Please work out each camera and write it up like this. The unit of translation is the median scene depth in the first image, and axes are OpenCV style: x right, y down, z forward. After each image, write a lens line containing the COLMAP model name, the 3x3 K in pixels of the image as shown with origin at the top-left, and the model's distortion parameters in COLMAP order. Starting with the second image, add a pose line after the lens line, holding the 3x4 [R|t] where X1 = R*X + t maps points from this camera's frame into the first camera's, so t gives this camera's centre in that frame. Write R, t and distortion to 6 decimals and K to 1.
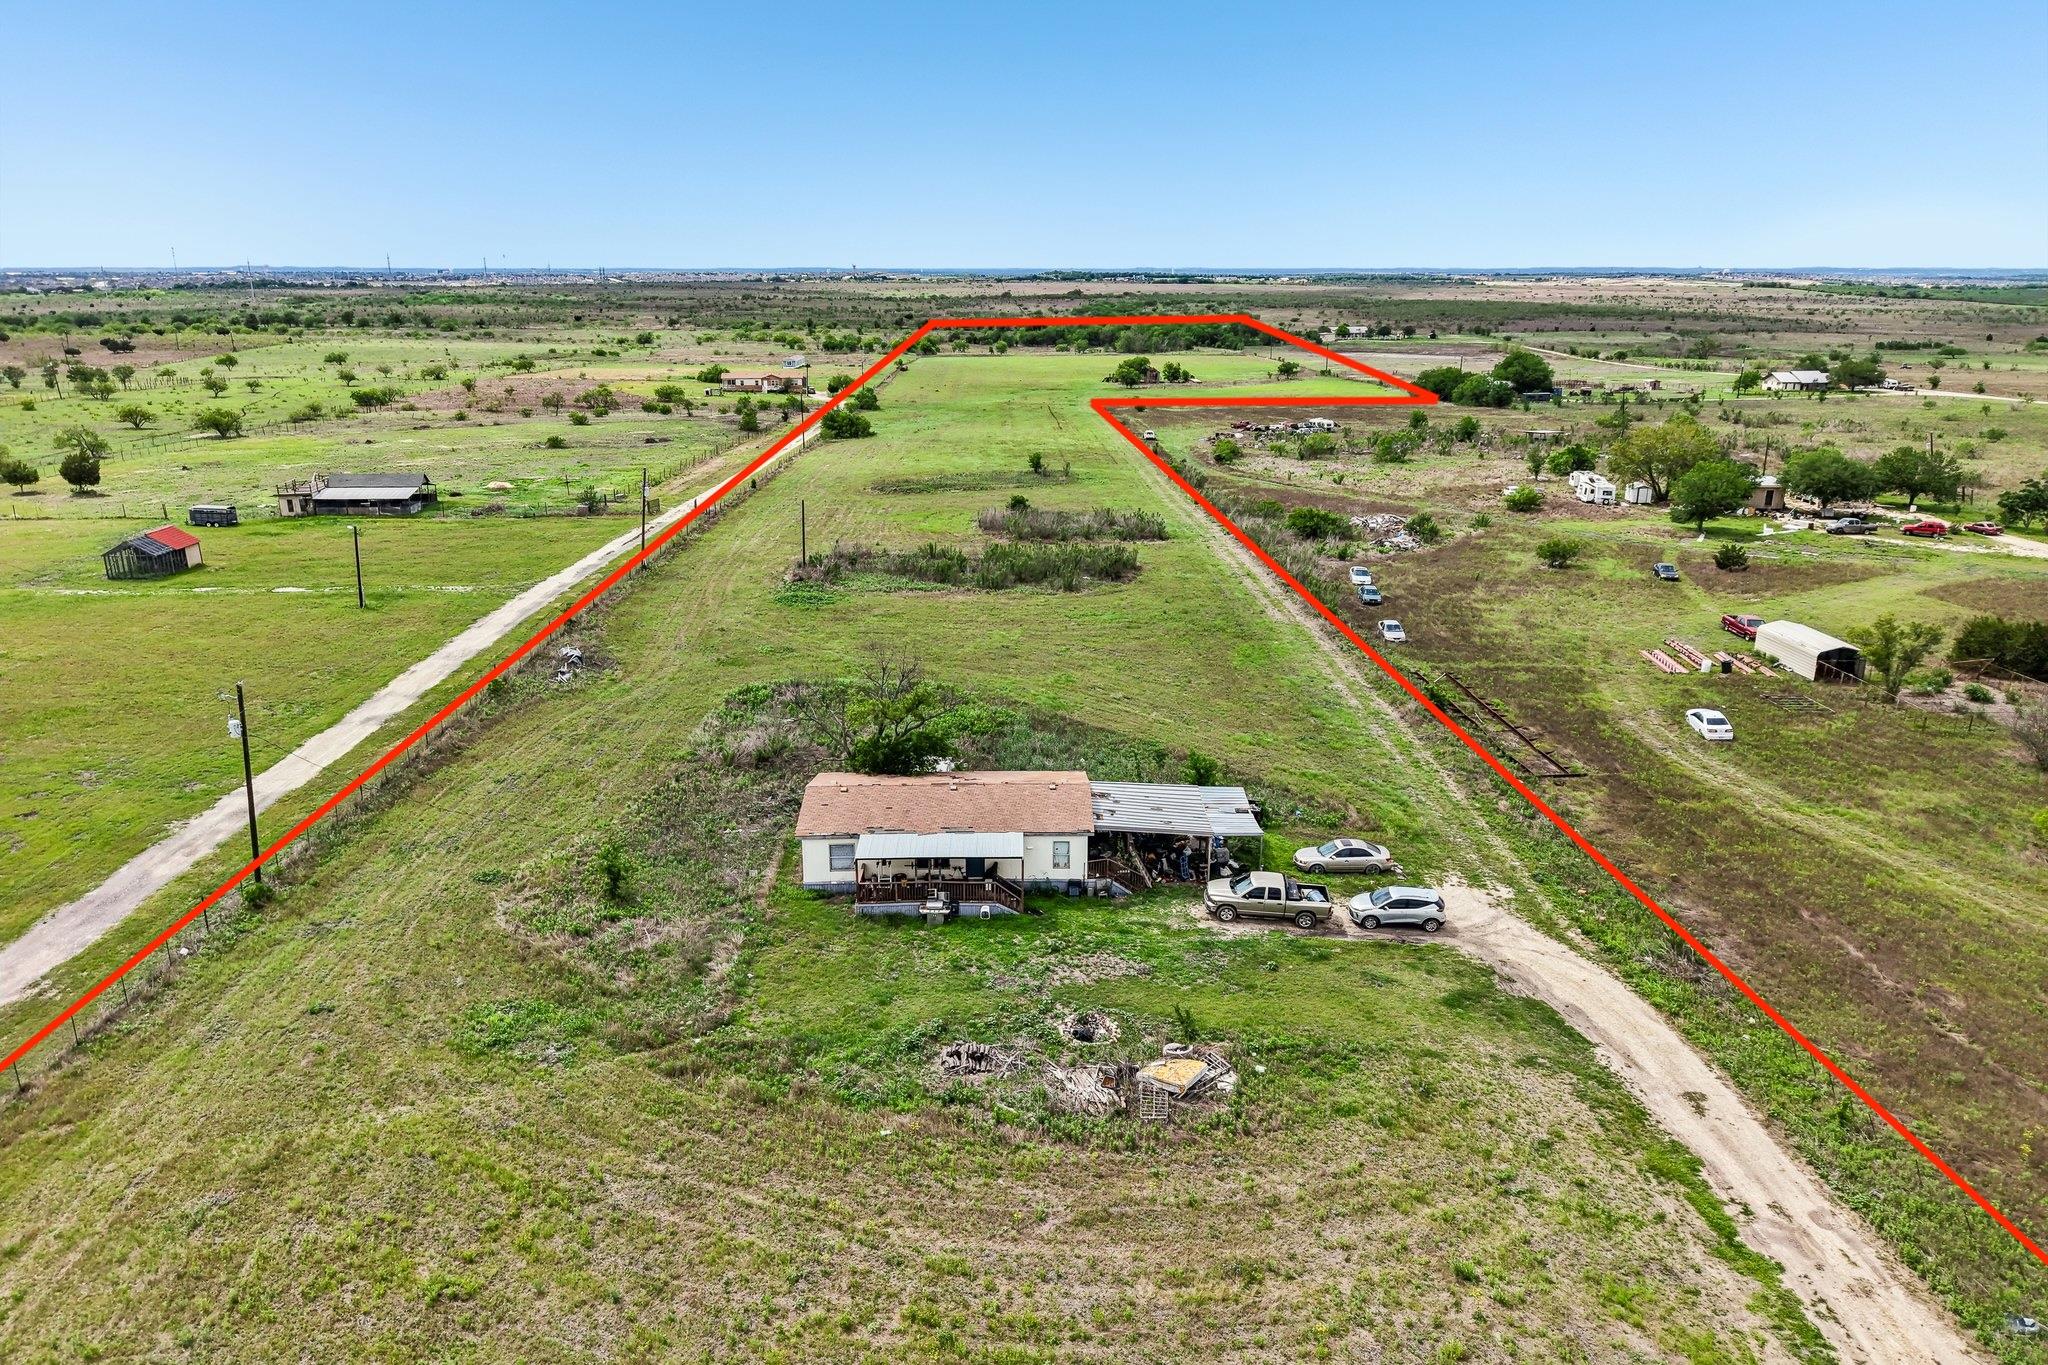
lens RADIAL K [[1365.5, 0, 1024.0], [0, 1365.5, 682.5], [0, 0, 1]] dist [0.047731, -0.059763]
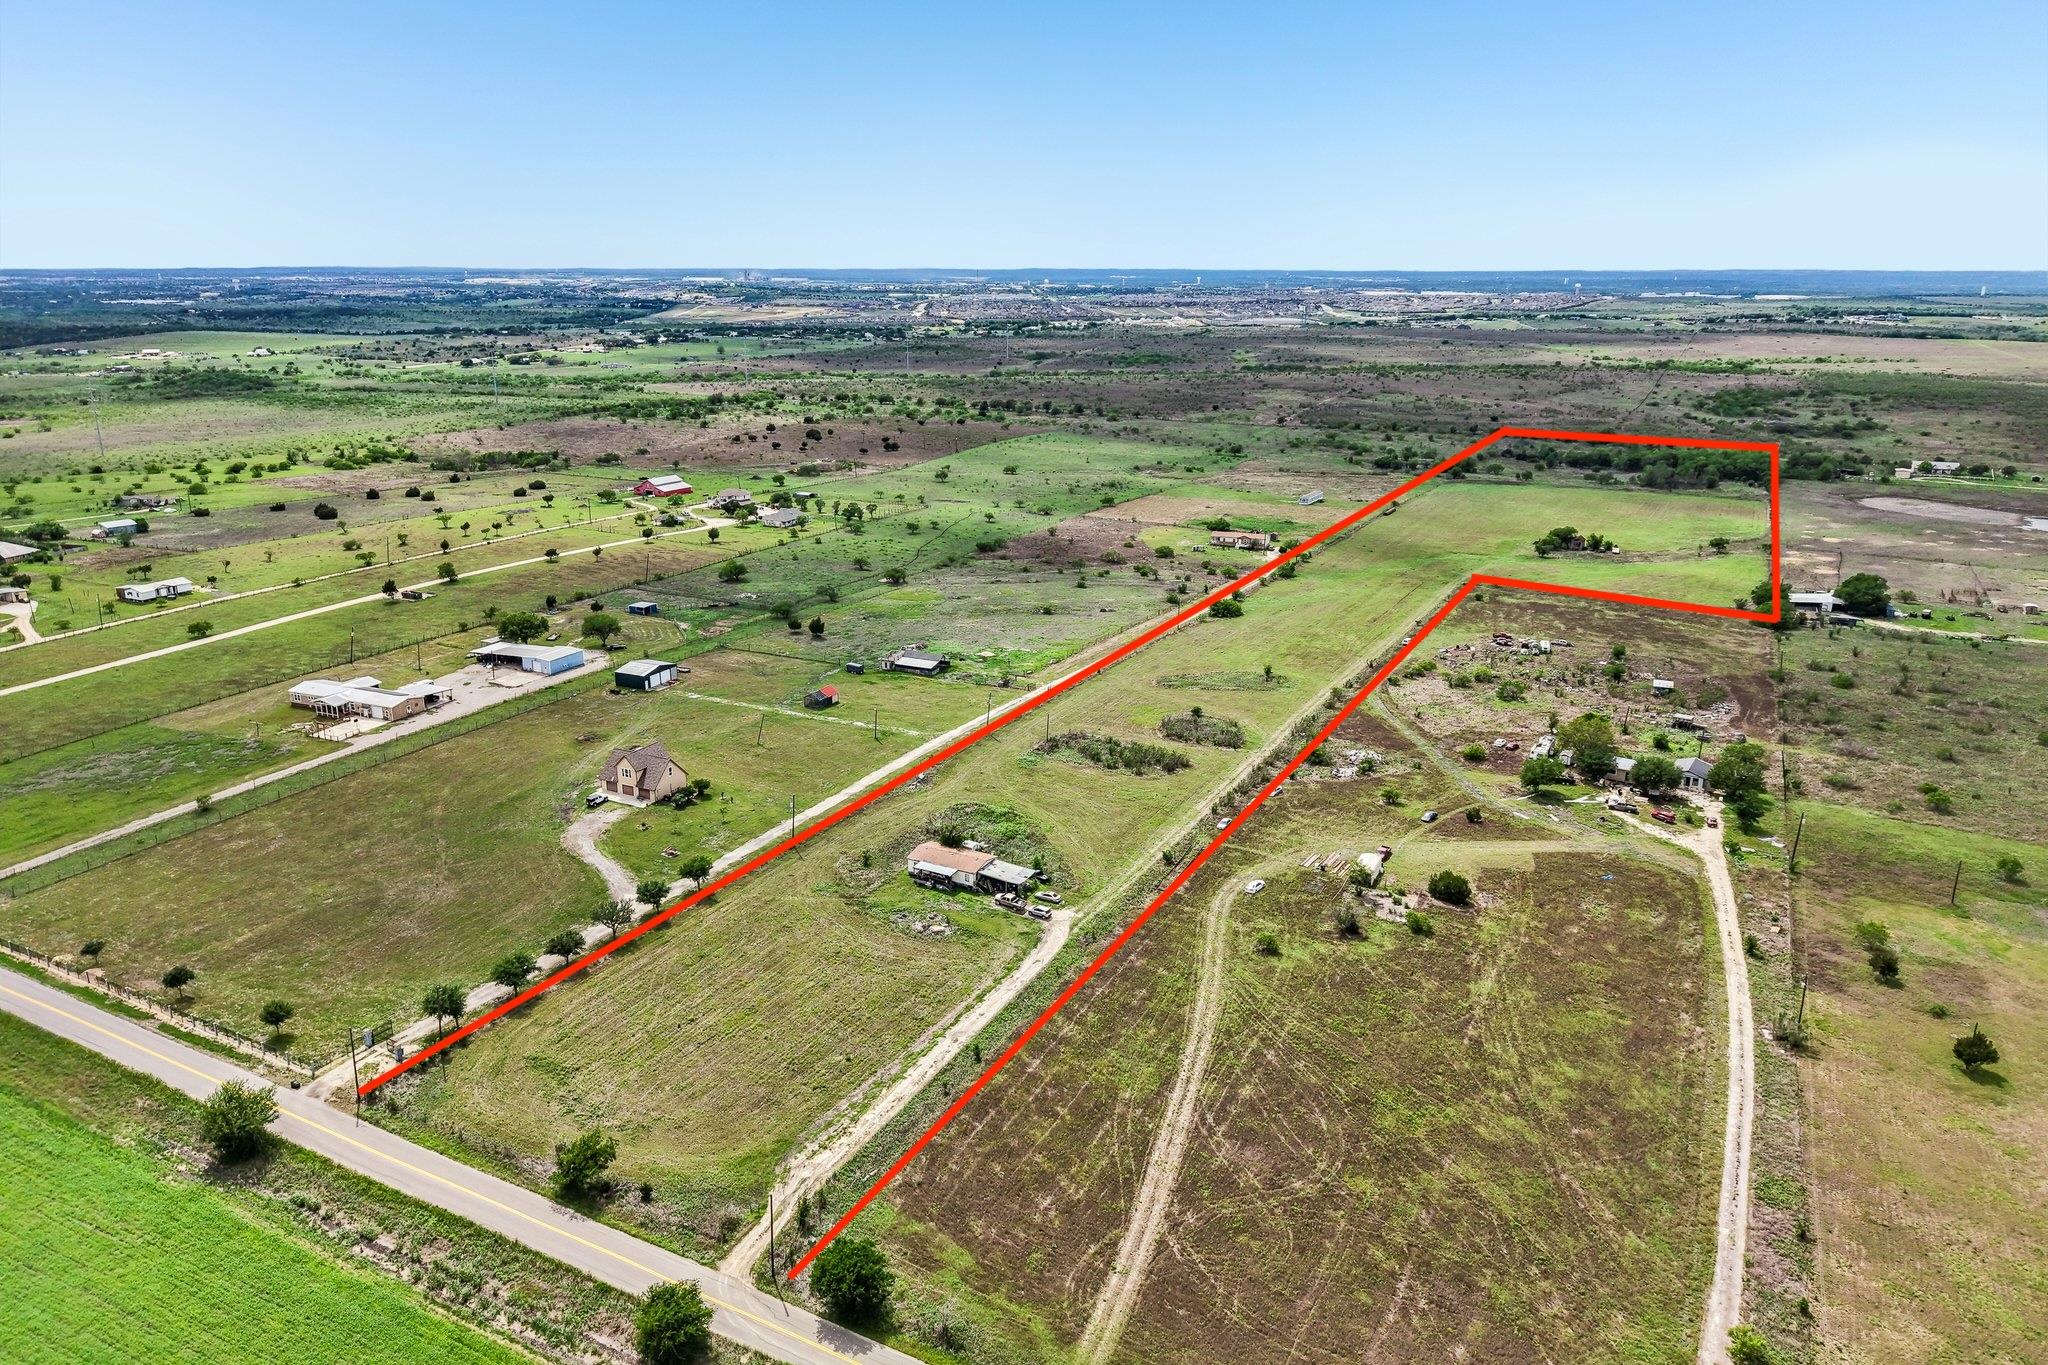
lens RADIAL K [[1365.5, 0, 1024.0], [0, 1365.5, 682.5], [0, 0, 1]] dist [0.047731, -0.059763]
pose [[0.874330, 0.143851, -0.463523, 1.622223], [-0.143334, 0.988999, 0.036562, -0.498643], [0.463683, 0.034472, 0.885330, -1.997225]]
